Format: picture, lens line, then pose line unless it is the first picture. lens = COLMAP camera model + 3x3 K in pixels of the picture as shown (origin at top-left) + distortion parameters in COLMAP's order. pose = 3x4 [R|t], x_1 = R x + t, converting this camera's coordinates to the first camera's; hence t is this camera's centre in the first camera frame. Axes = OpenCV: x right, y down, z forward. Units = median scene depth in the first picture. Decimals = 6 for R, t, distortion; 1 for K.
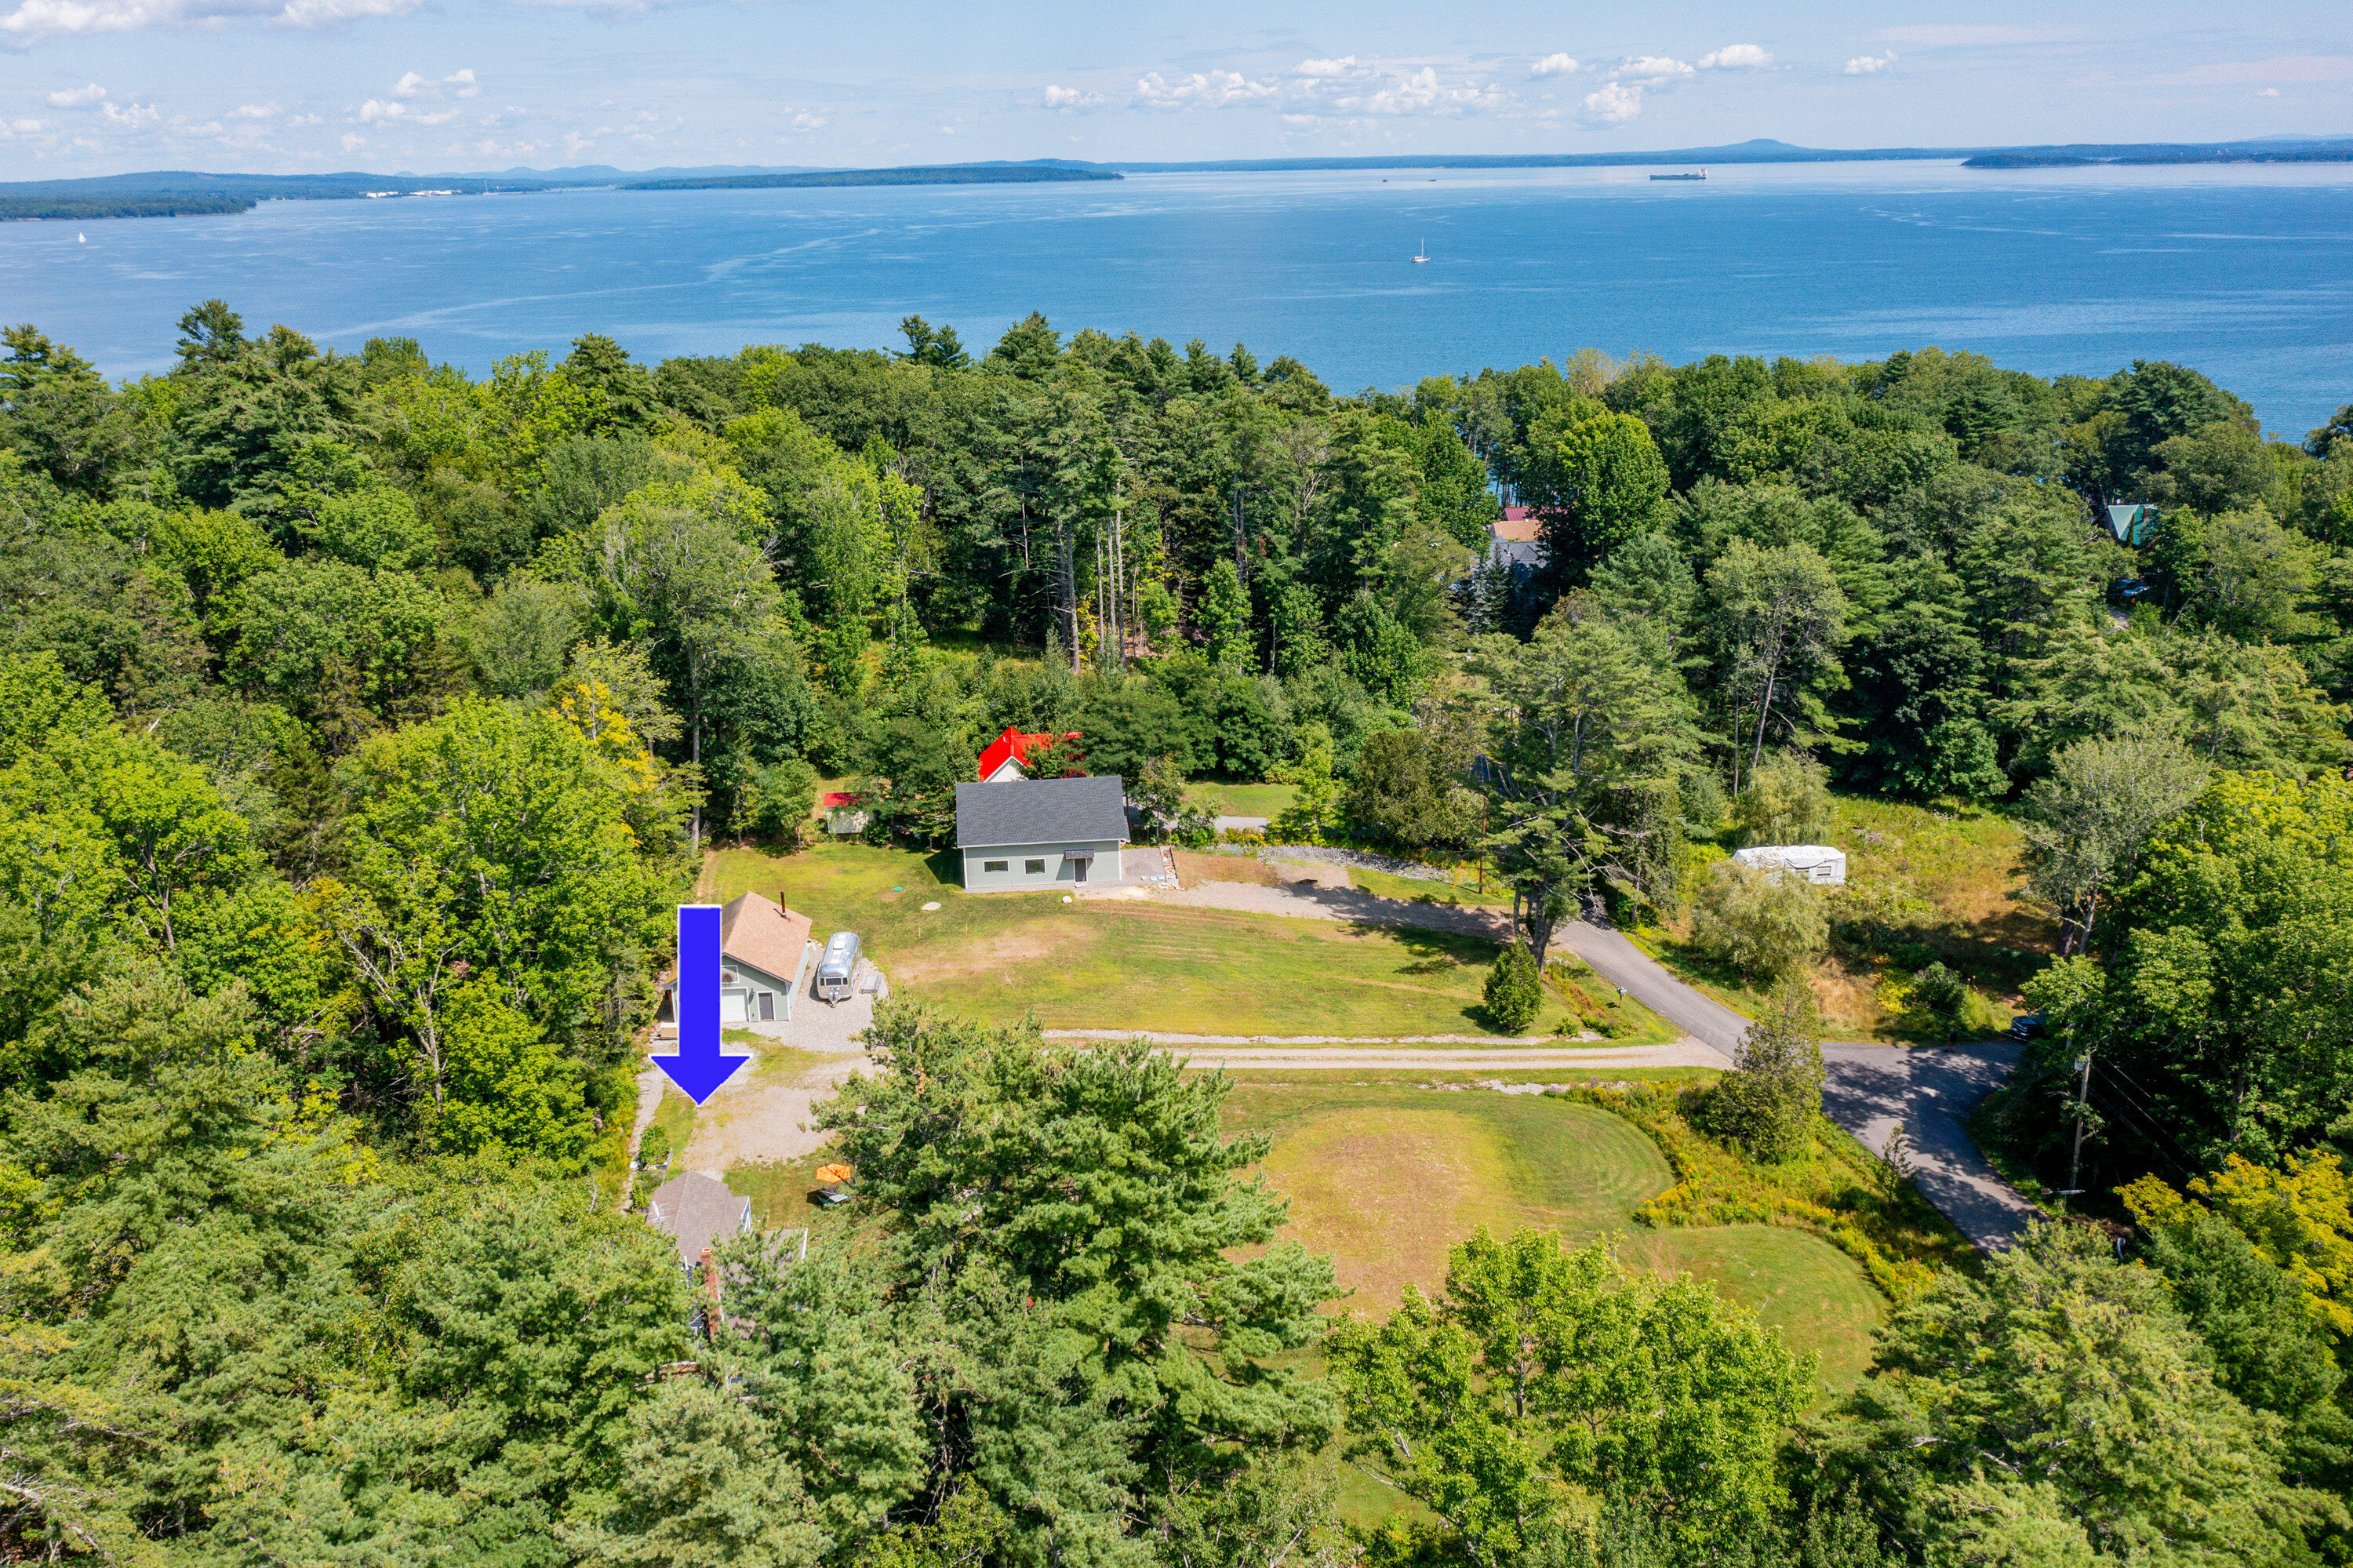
lens RADIAL K [[1941.2, 0, 1176.5], [0, 1941.2, 784.0], [0, 0, 1]] dist [-0.011561, 0.007610]
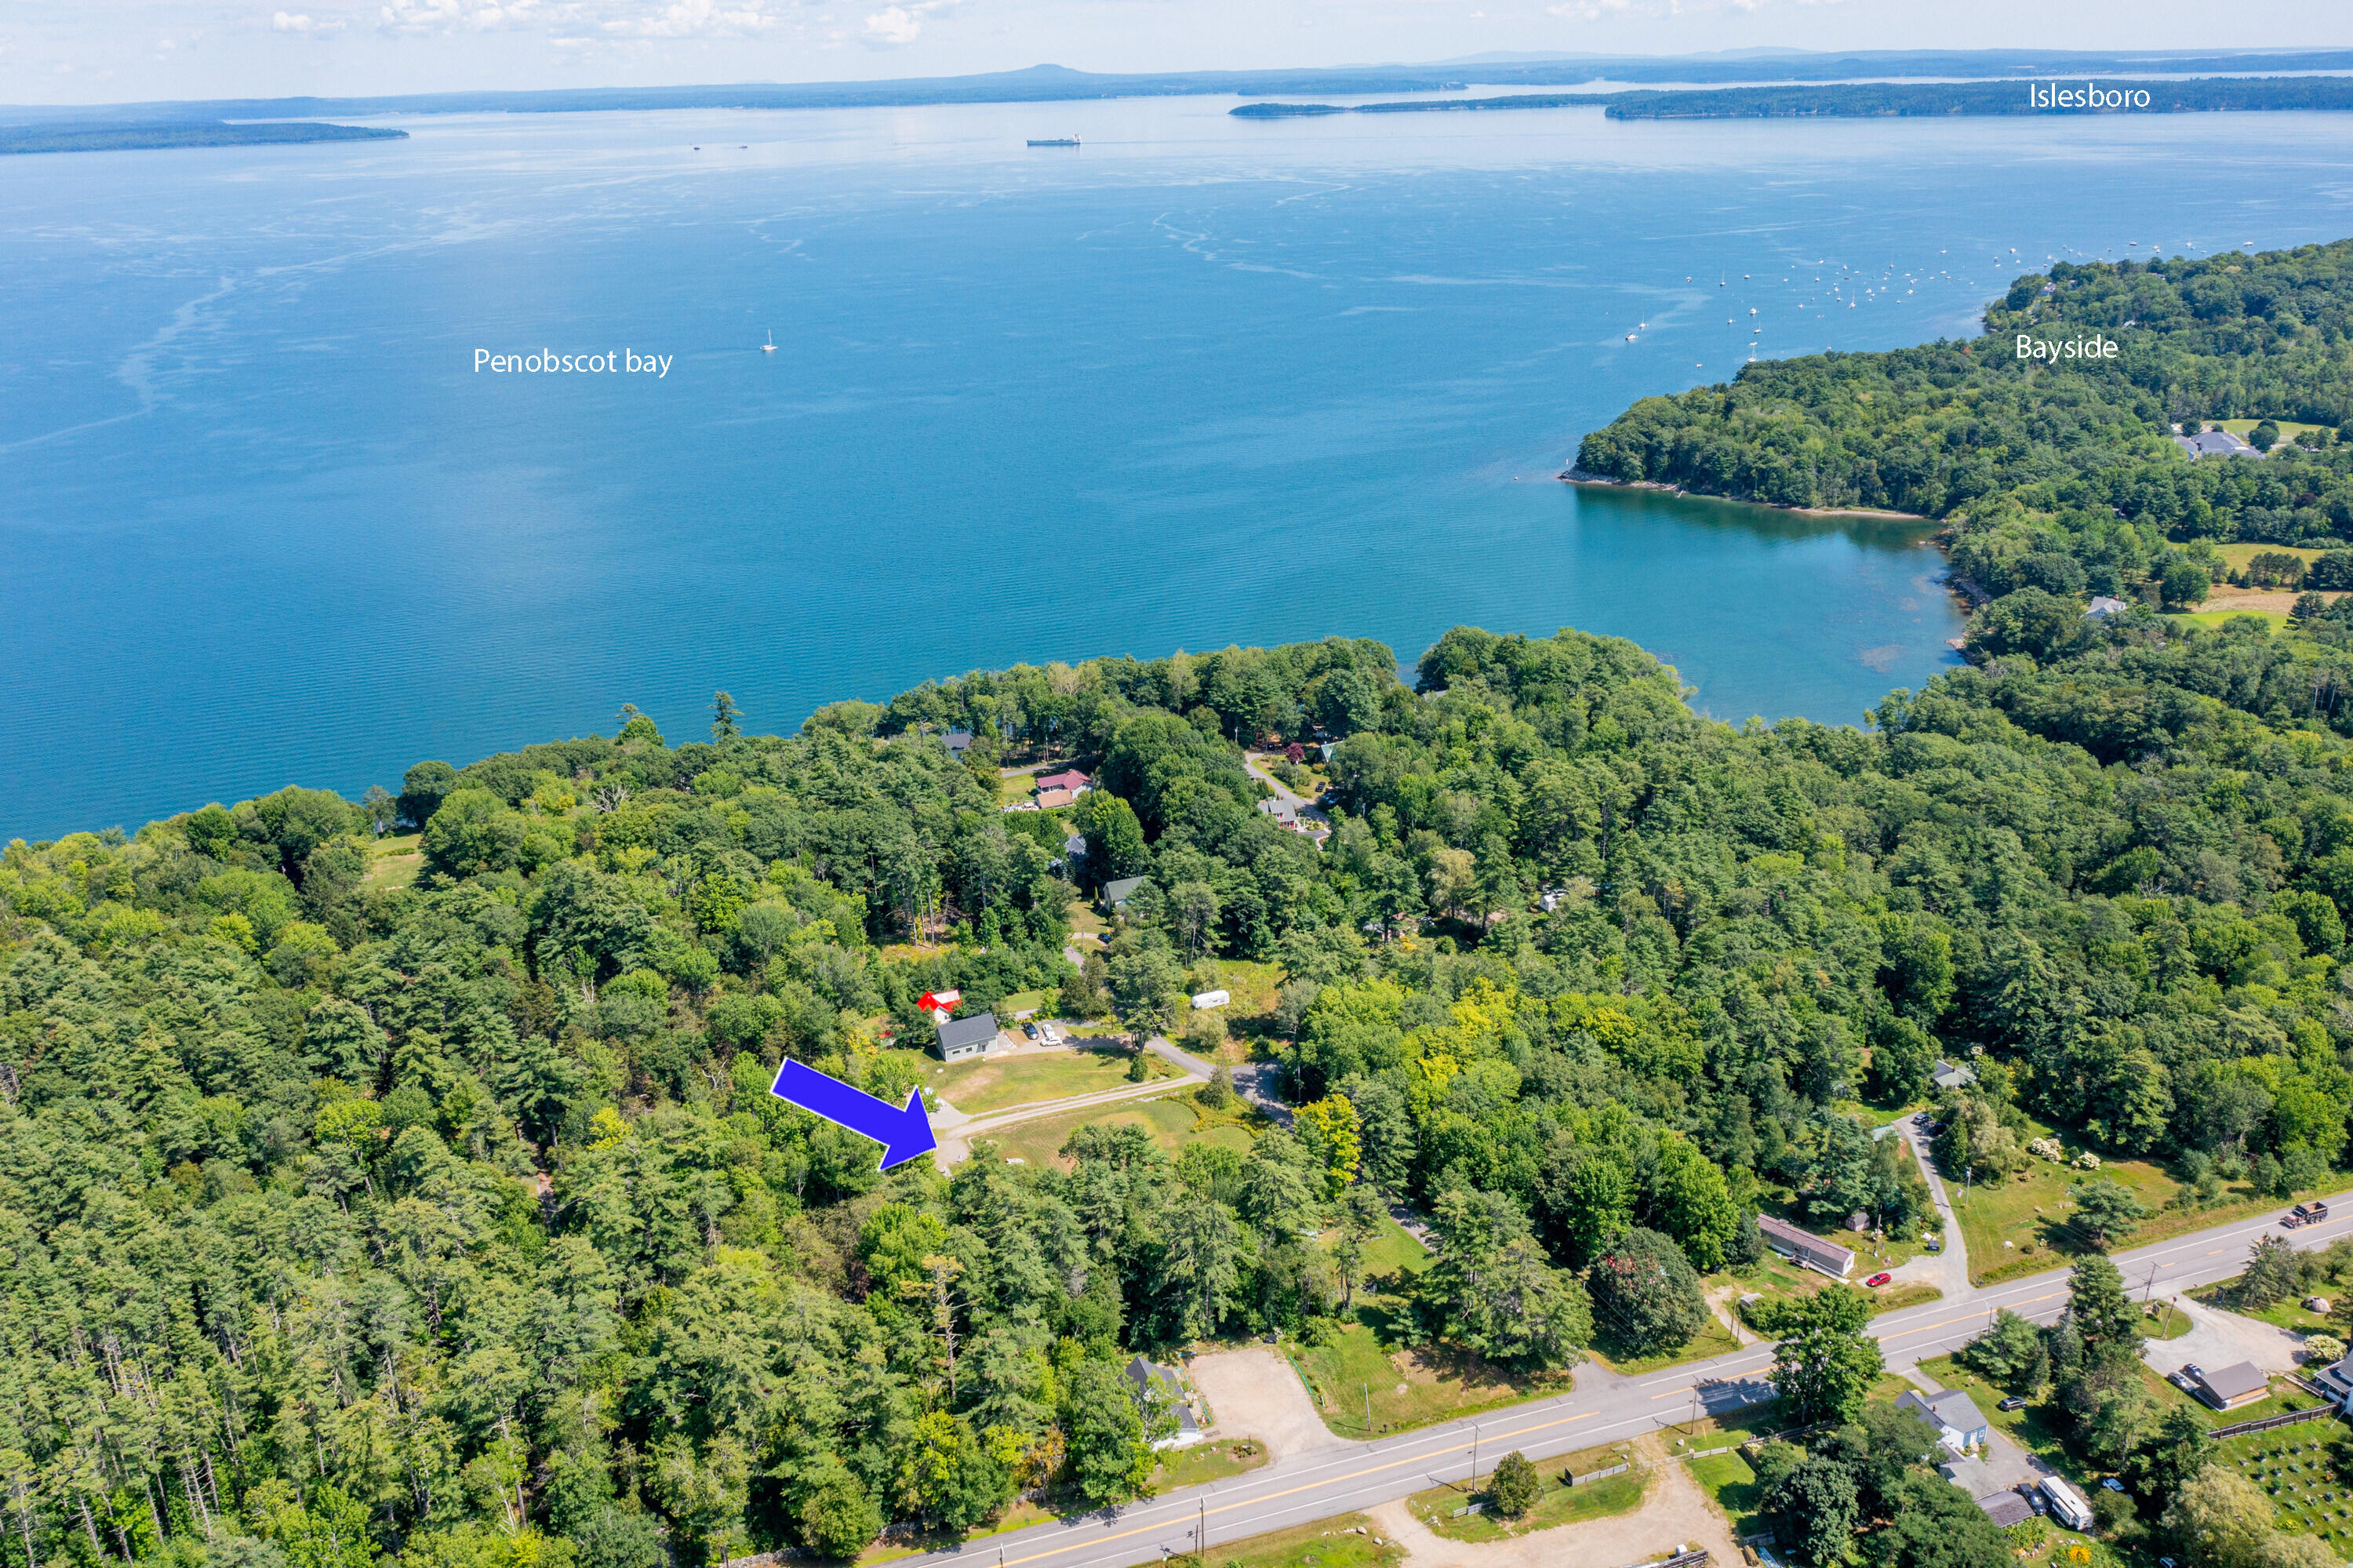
lens RADIAL K [[1941.2, 0, 1176.5], [0, 1941.2, 784.0], [0, 0, 1]] dist [-0.011561, 0.007610]
pose [[0.941069, -0.132522, 0.311171, -0.638249], [0.120786, 0.991053, 0.056781, -0.483765], [-0.315912, -0.015850, 0.948656, -1.865348]]
